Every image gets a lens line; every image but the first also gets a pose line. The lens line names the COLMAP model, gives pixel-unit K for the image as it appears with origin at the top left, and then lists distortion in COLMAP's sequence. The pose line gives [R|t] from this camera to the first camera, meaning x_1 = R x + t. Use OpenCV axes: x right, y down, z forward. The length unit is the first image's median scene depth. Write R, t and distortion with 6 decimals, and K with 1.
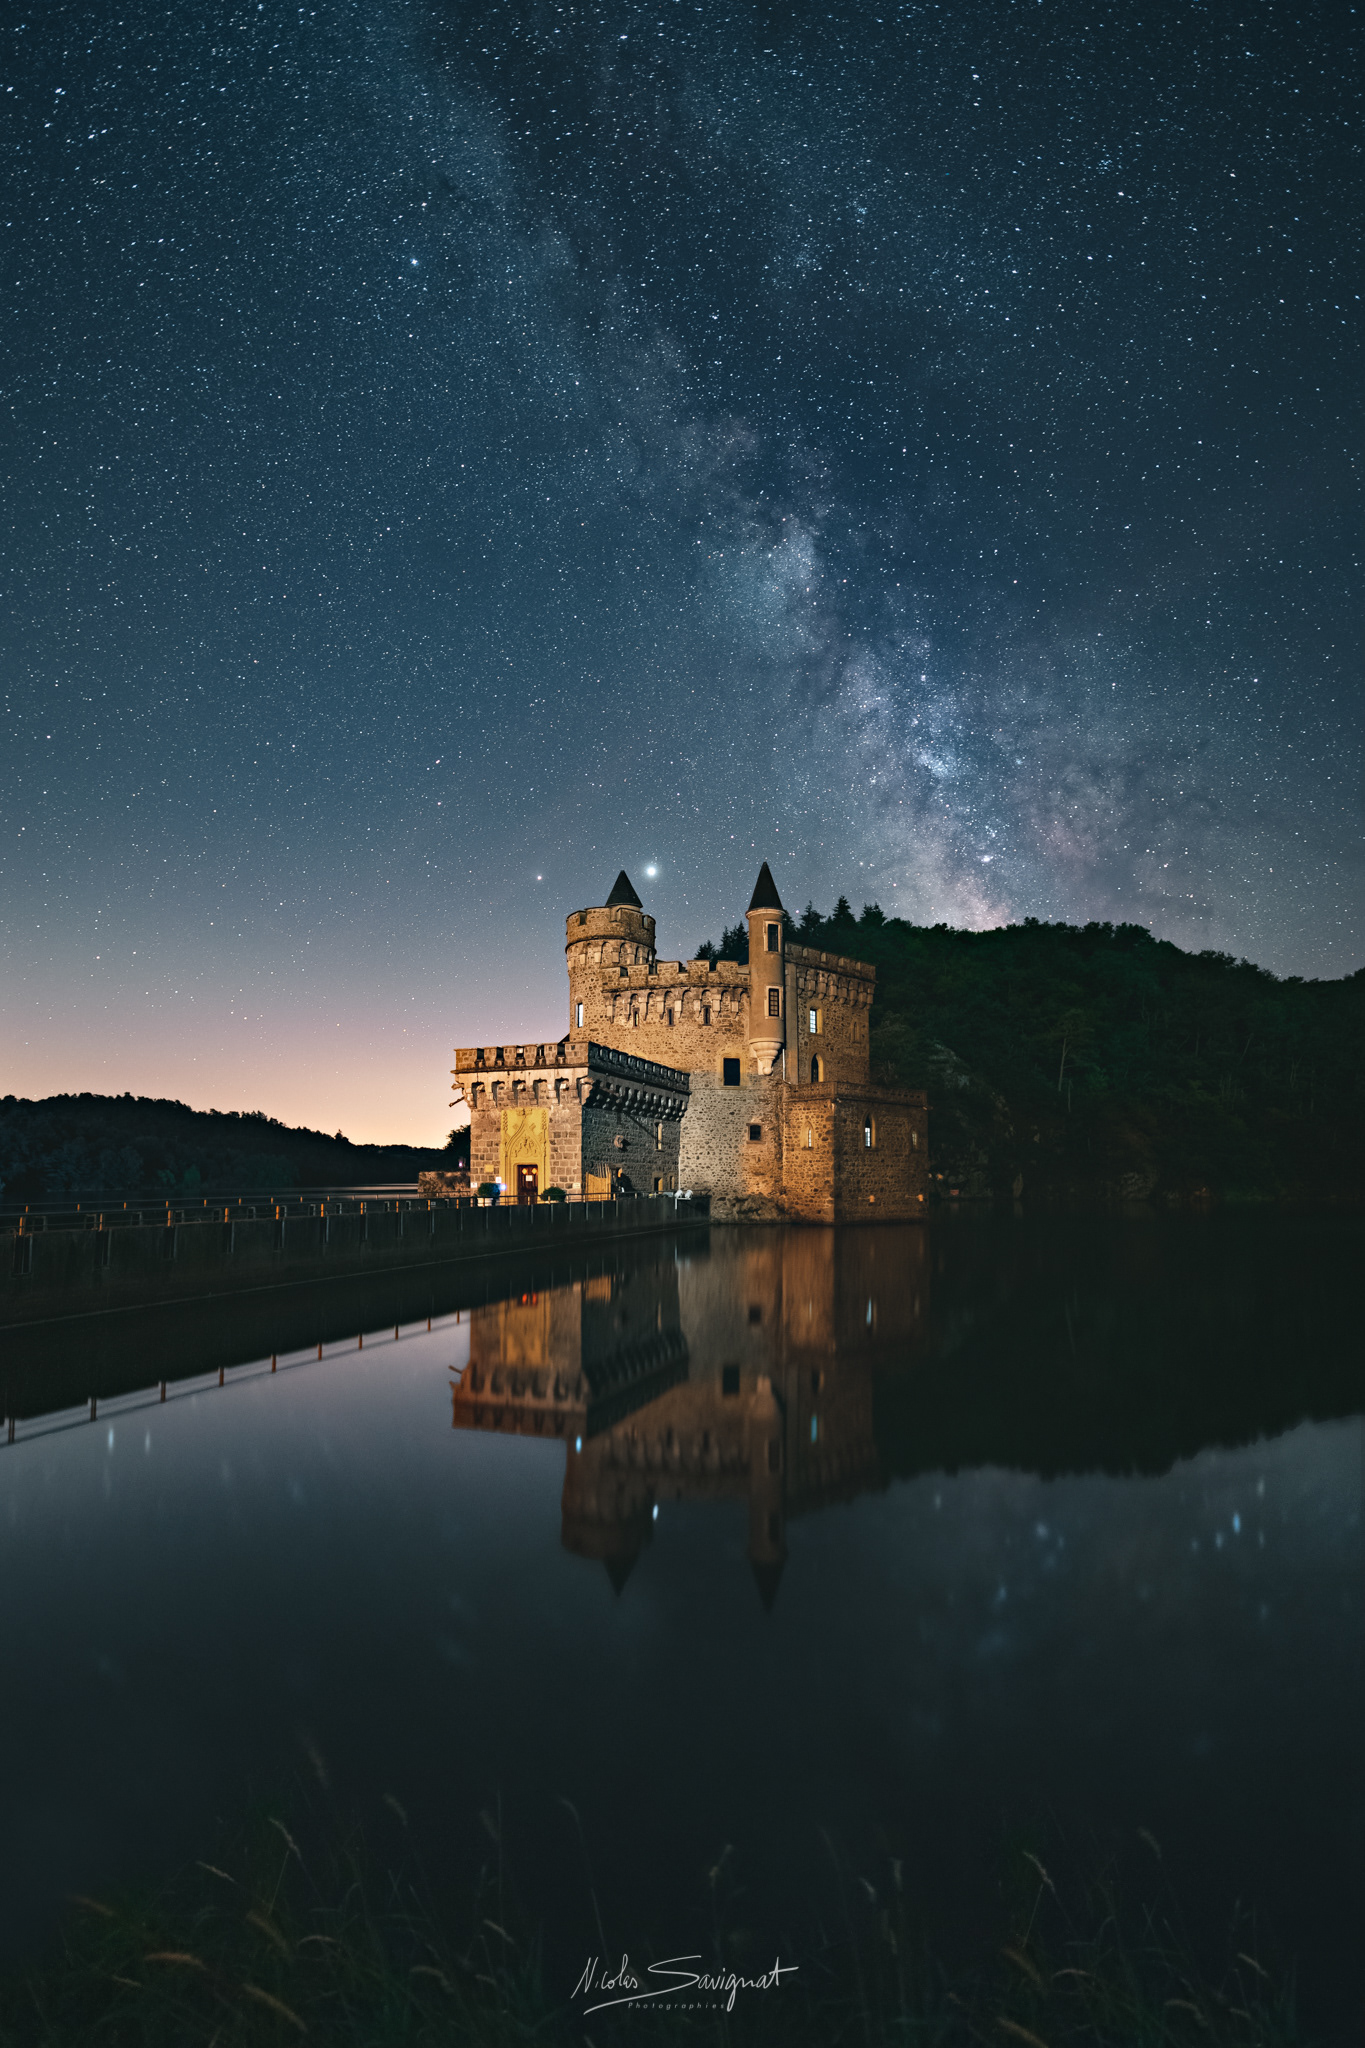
lens RADIAL K [[875.0, 0, 697.1], [0, 875.0, 1105.3], [0, 0, 1]] dist [-0.002044, -0.001022]
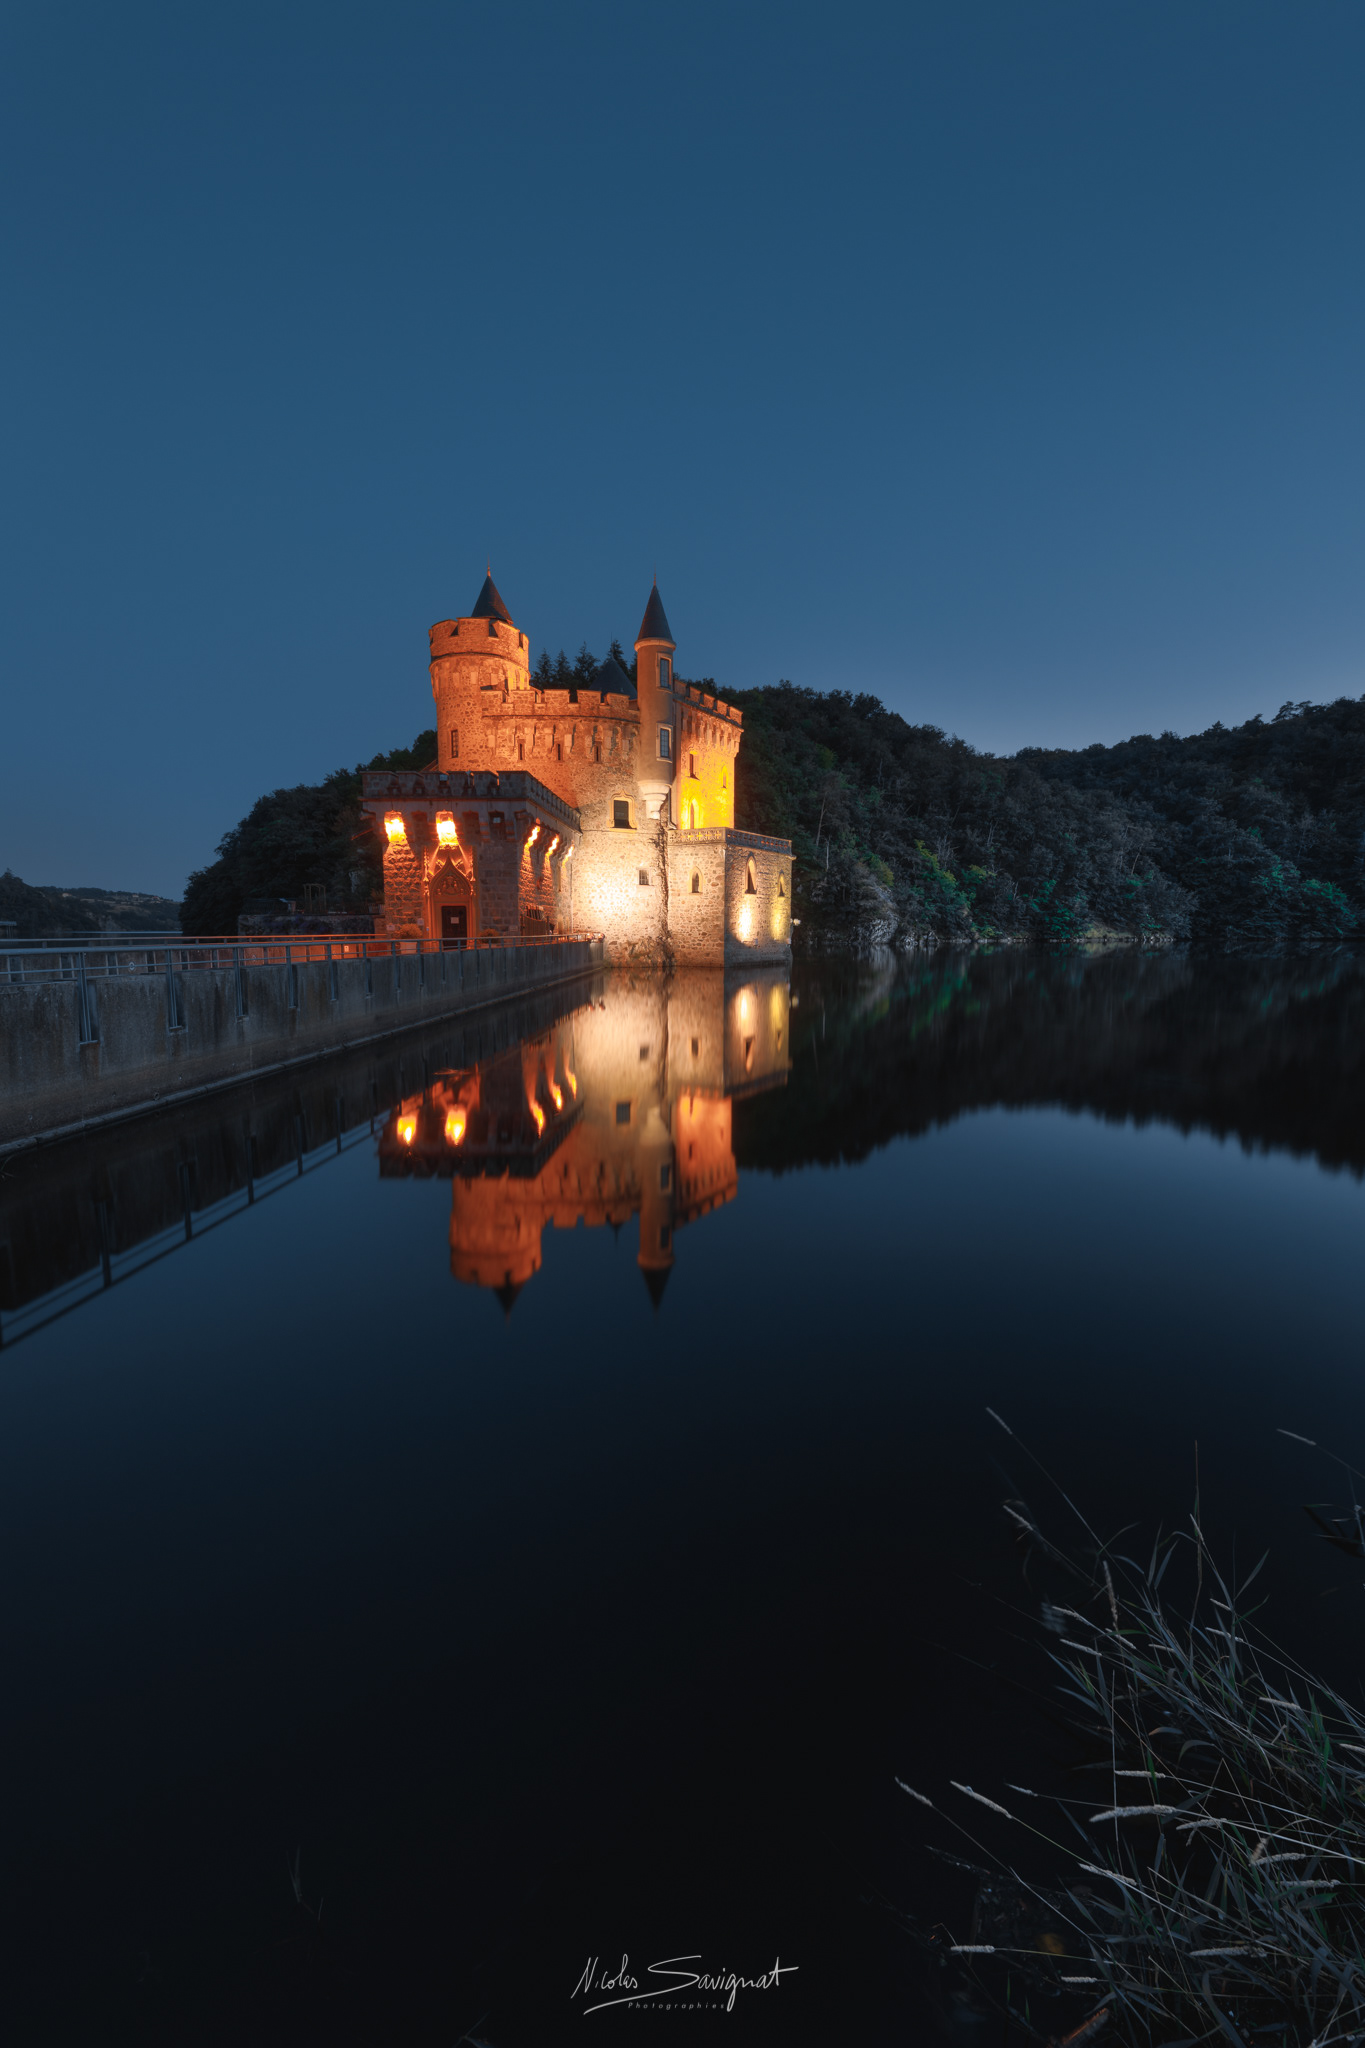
lens RADIAL K [[817.2, 0, 682.5], [0, 817.2, 1024.0], [0, 0, 1]] dist [0.001529, 0.000083]
pose [[0.957679, -0.032668, 0.285979, -0.355397], [-0.025338, 0.980114, 0.196811, 0.023751], [-0.286721, -0.195728, 0.937807, 0.140742]]
